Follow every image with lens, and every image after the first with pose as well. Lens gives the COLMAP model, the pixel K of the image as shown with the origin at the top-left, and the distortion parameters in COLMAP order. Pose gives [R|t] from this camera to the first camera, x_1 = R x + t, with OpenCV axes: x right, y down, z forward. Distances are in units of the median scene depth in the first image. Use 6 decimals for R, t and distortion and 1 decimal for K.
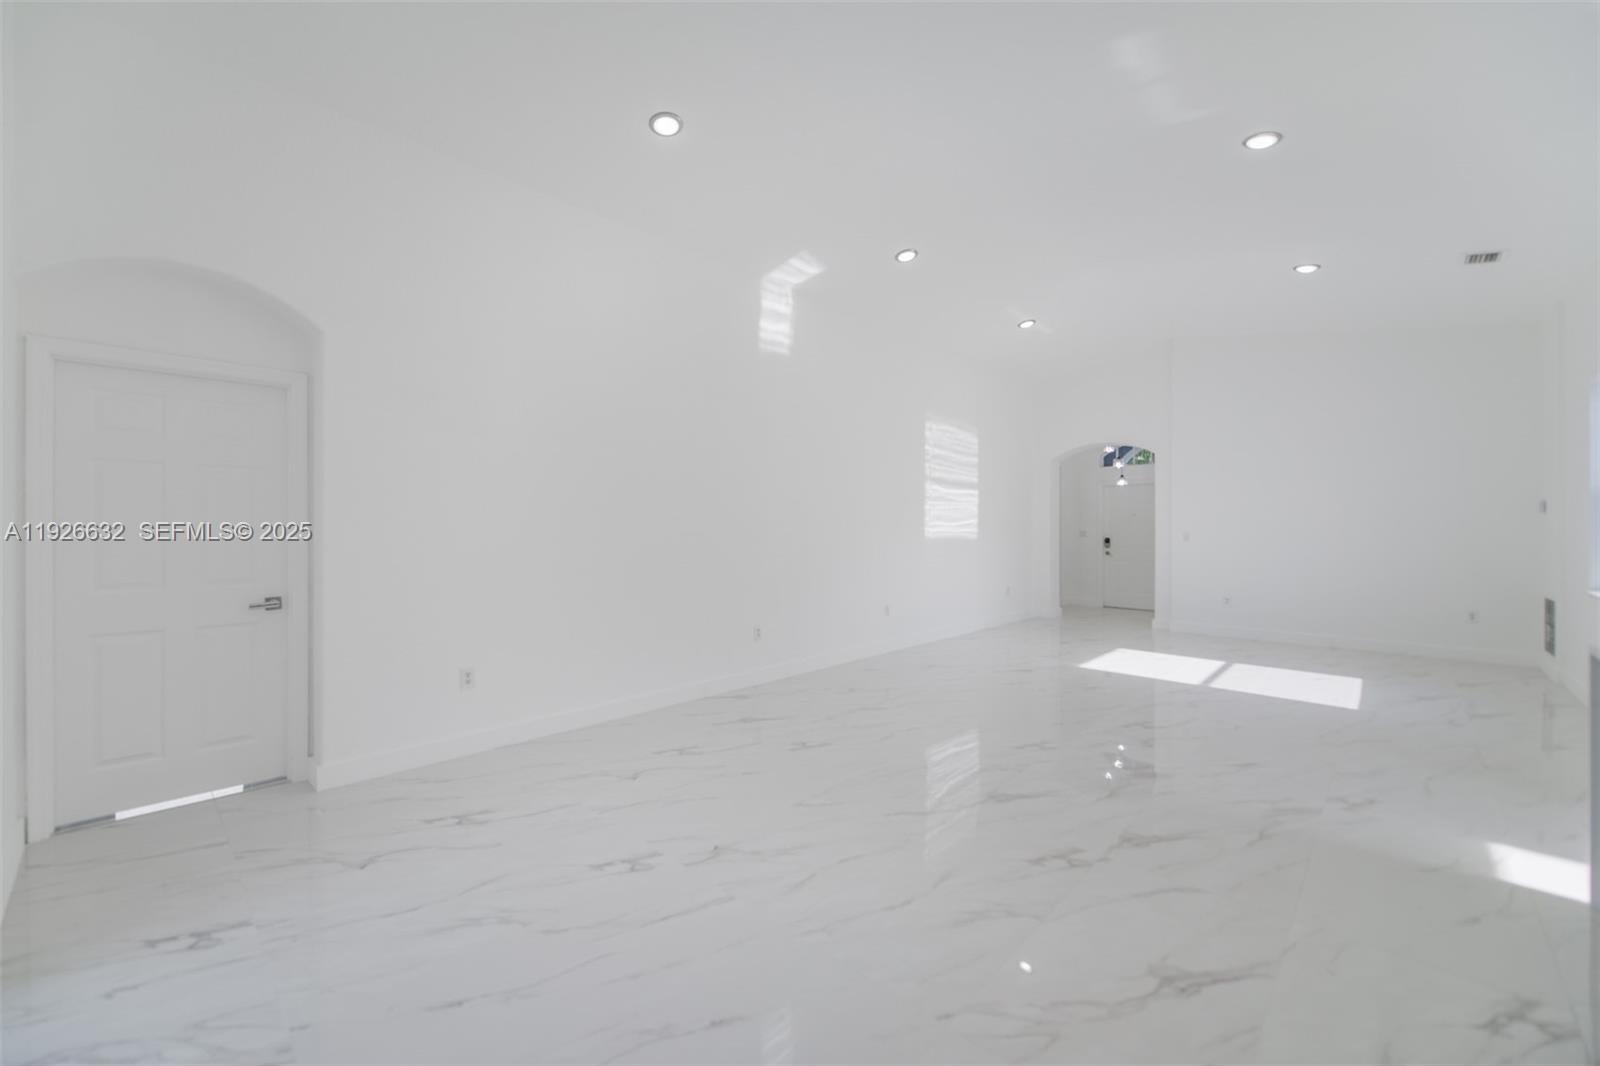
lens RADIAL K [[634.0, 0, 800.9], [0, 634.0, 529.6], [0, 0, 1]] dist [0.004668, -0.004186]
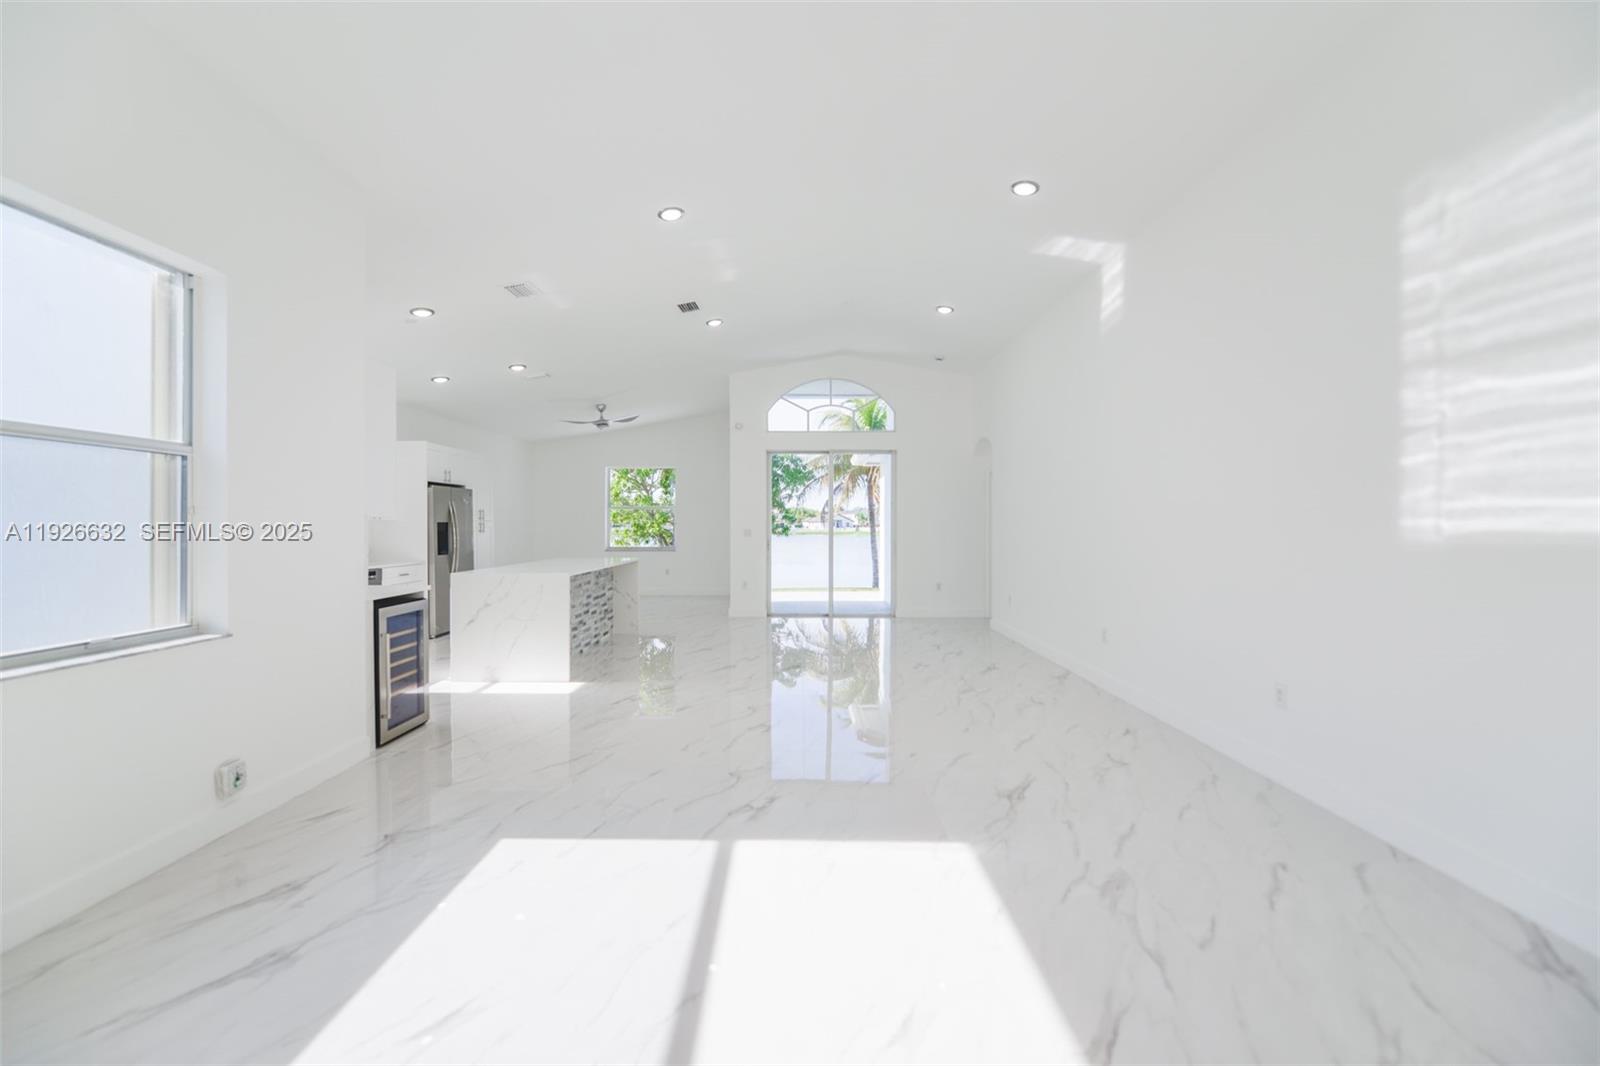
lens RADIAL K [[634.0, 0, 791.9], [0, 634.0, 534.8], [0, 0, 1]] dist [0.004668, -0.004186]
pose [[-0.729873, 0.010711, -0.683499, 0.675920], [0.001089, 0.999894, 0.014506, 0.000577], [0.683582, 0.009844, -0.729807, 1.017984]]
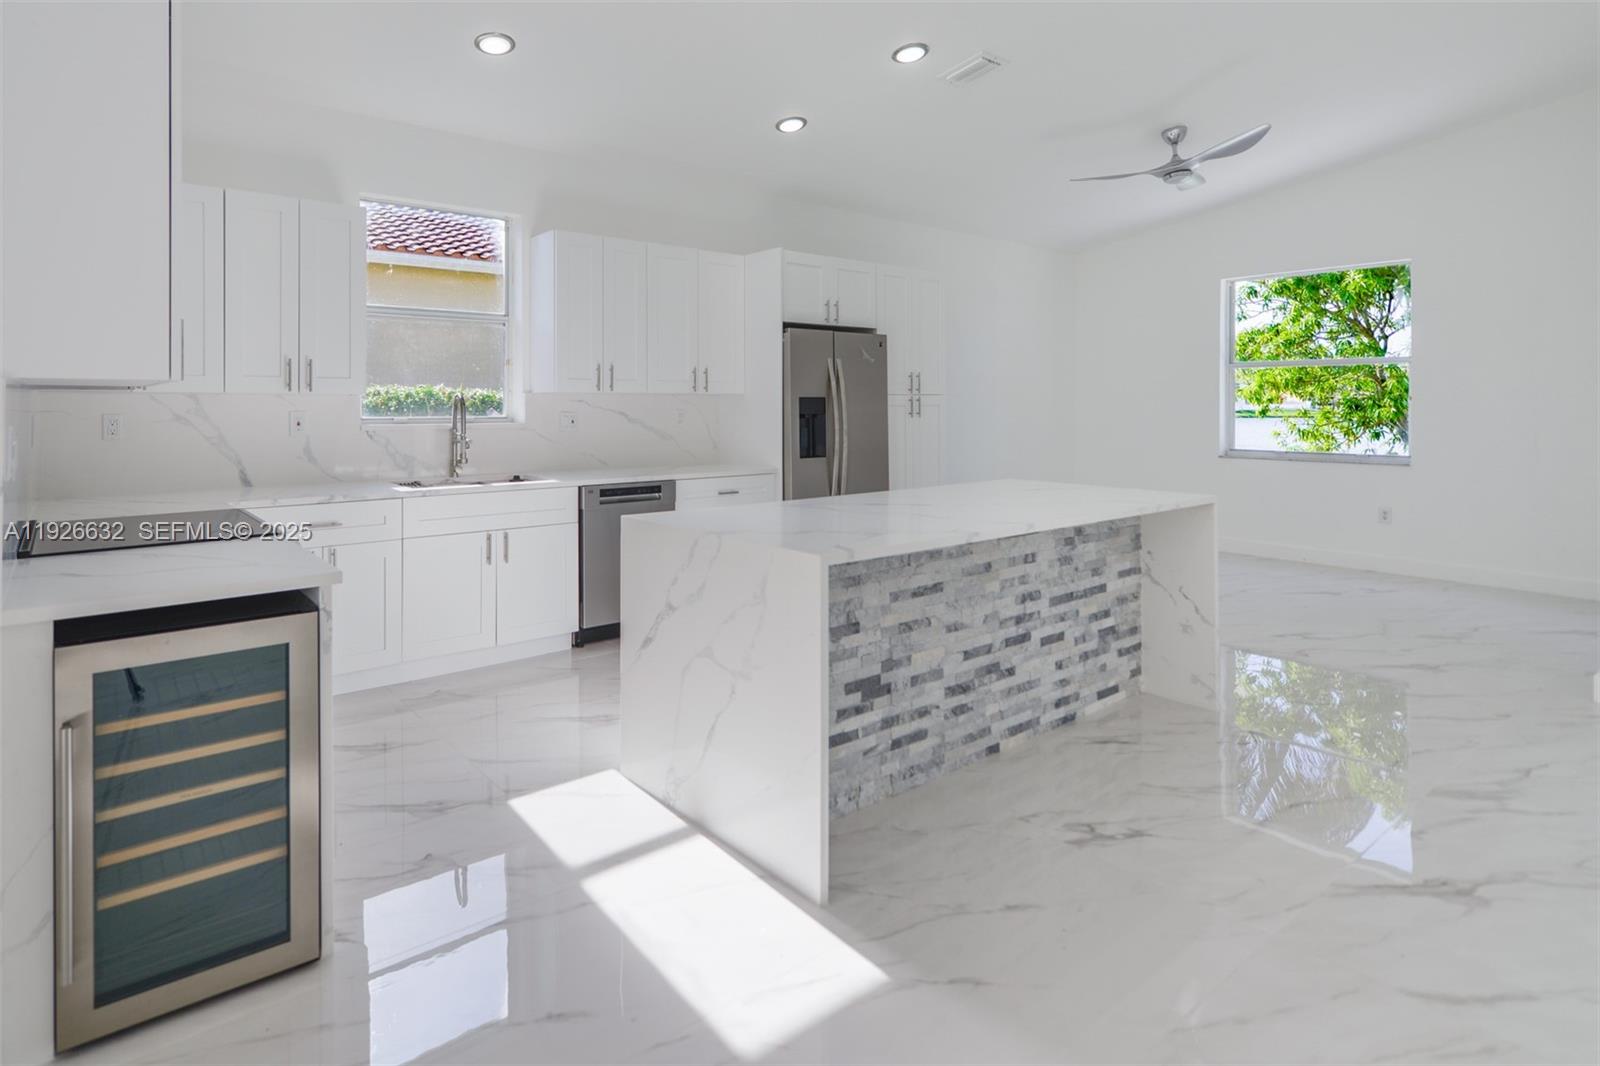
lens RADIAL K [[841.4, 0, 699.6], [0, 841.4, 404.9], [0, 0, 1]] dist [0.008559, -0.000218]
pose [[-0.985715, 0.000827, 0.168419, 0.358462], [0.000884, 1.000000, 0.000262, 0.000974], [-0.168418, 0.000407, -0.985716, 0.615072]]
